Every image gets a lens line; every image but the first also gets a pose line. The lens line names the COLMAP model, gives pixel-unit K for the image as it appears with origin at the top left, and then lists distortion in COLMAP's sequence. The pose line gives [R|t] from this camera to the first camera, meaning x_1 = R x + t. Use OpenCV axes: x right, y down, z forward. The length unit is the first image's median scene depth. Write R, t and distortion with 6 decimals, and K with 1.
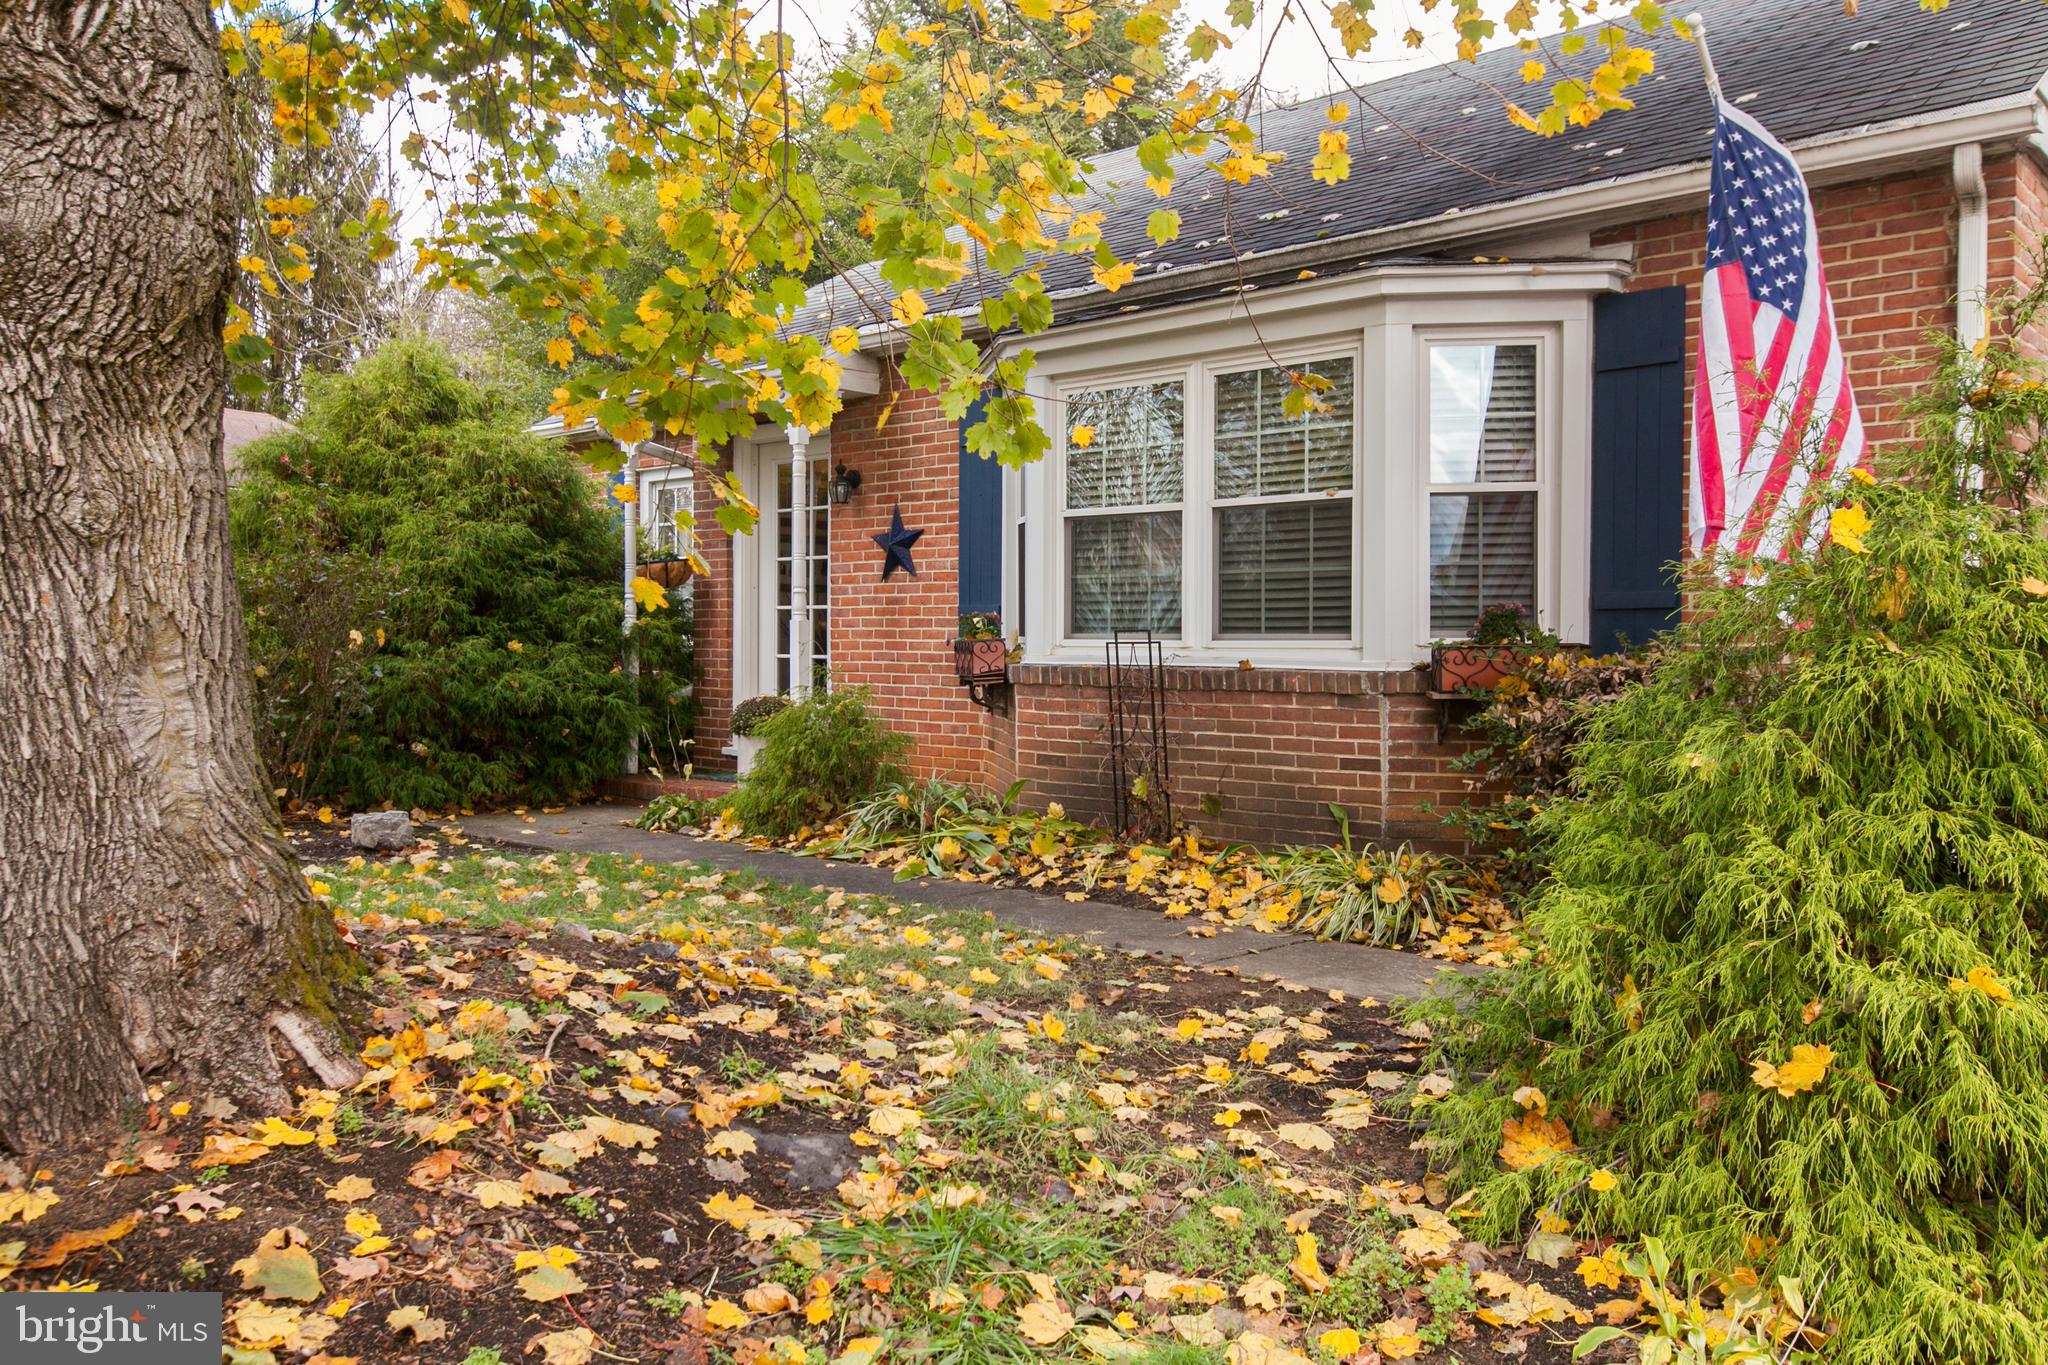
lens RADIAL K [[1579.4, 0, 1024.4], [0, 1579.4, 682.7], [0, 0, 1]] dist [0.009468, -0.001426]
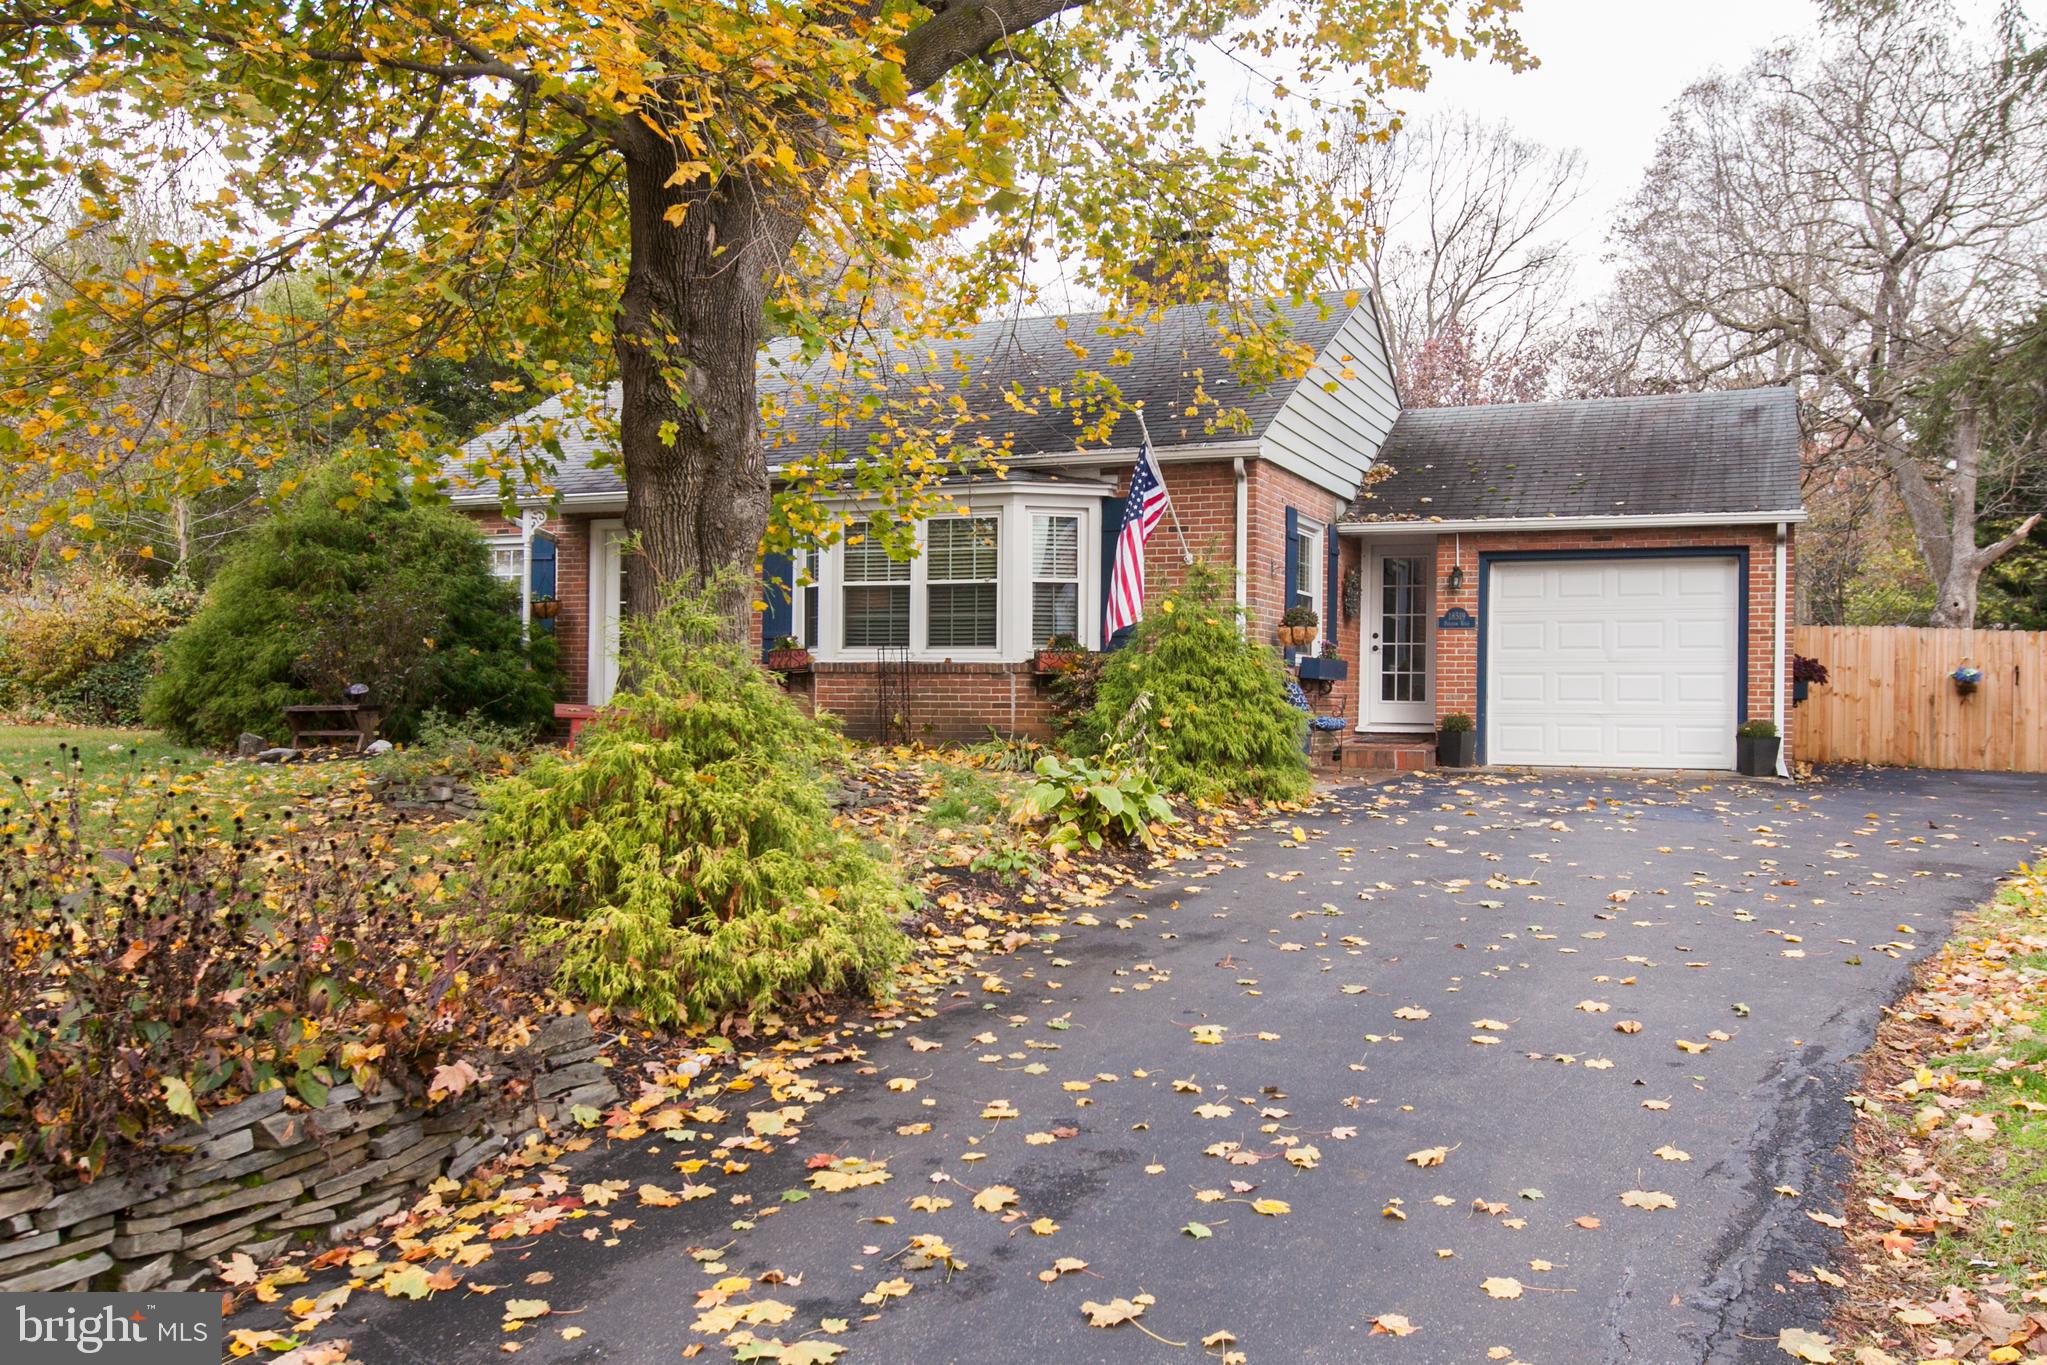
lens RADIAL K [[1711.8, 0, 1023.4], [0, 1711.8, 687.7], [0, 0, 1]] dist [0.008191, 0.000482]
pose [[0.950807, 0.008138, 0.309677, -0.475525], [0.001721, 0.999501, -0.031550, 0.098742], [-0.309780, 0.030531, 0.950318, -1.213870]]
